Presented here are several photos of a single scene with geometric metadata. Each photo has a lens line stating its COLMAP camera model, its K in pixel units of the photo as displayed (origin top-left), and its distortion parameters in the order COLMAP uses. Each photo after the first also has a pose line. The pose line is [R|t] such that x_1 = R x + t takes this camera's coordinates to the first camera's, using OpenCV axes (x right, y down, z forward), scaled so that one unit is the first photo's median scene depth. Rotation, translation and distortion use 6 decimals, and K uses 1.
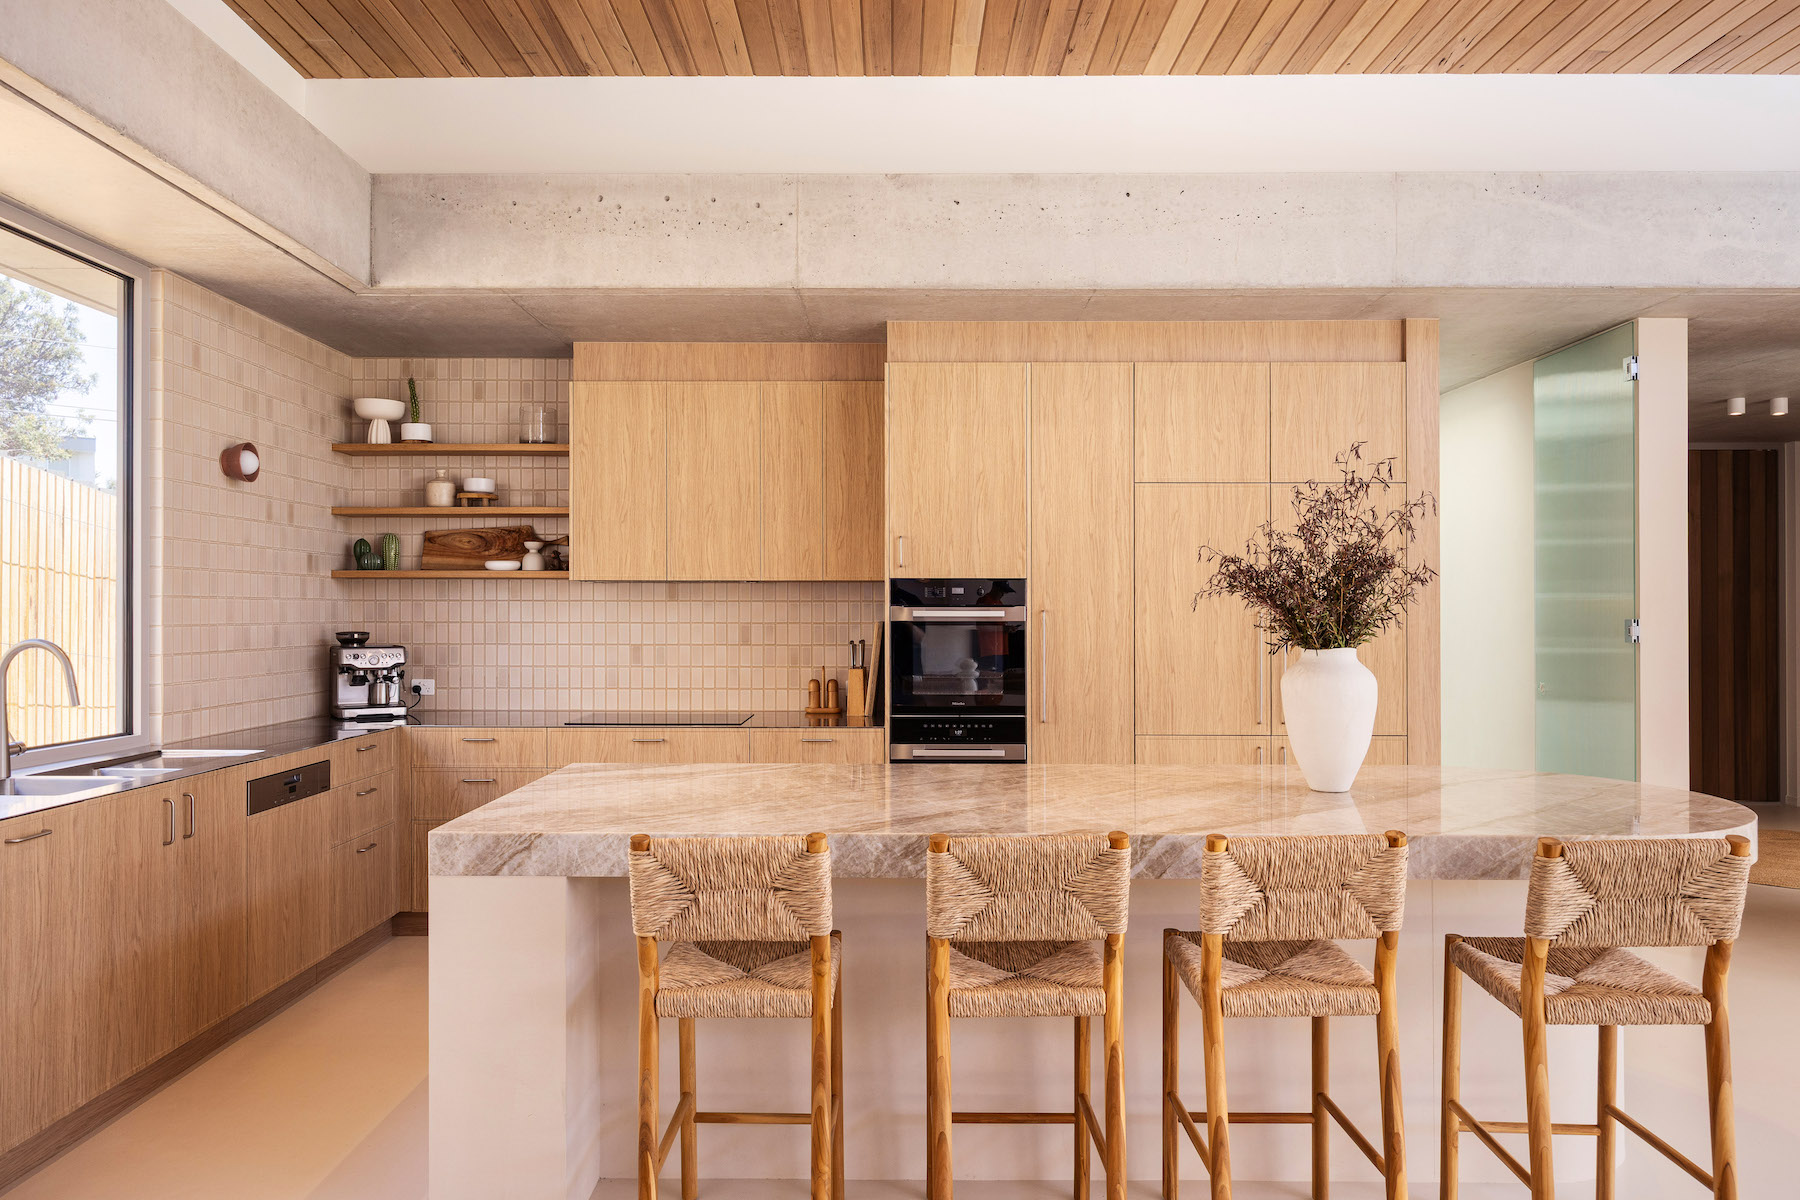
lens RADIAL K [[1262.0, 0, 895.4], [0, 1262.0, 607.5], [0, 0, 1]] dist [0.005708, 0.000477]
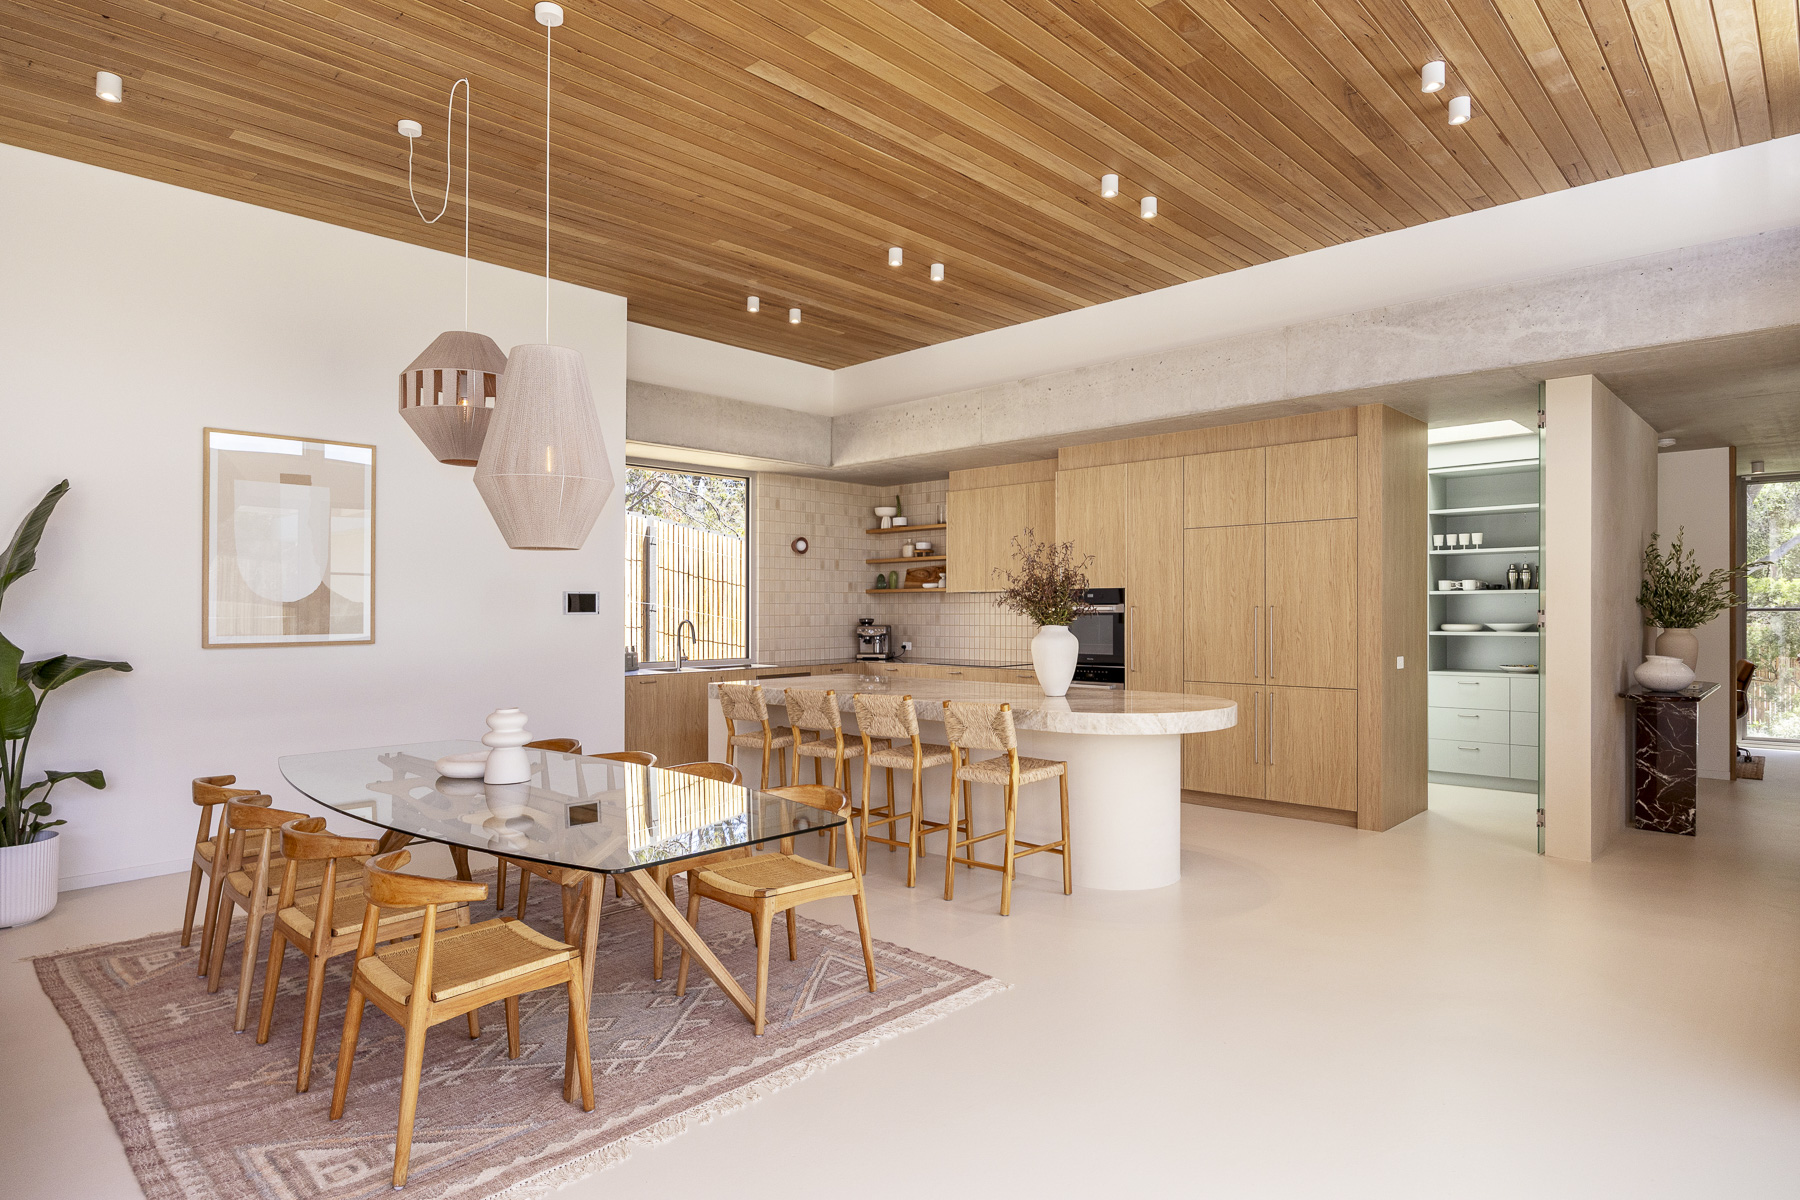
lens RADIAL K [[1012.2, 0, 898.2], [0, 1012.2, 599.7], [0, 0, 1]] dist [-0.003855, -0.000508]
pose [[0.733473, -0.012013, -0.679612, 0.814134], [0.008250, 0.999928, -0.008771, 0.002718], [0.679668, 0.000826, 0.733519, -0.229440]]
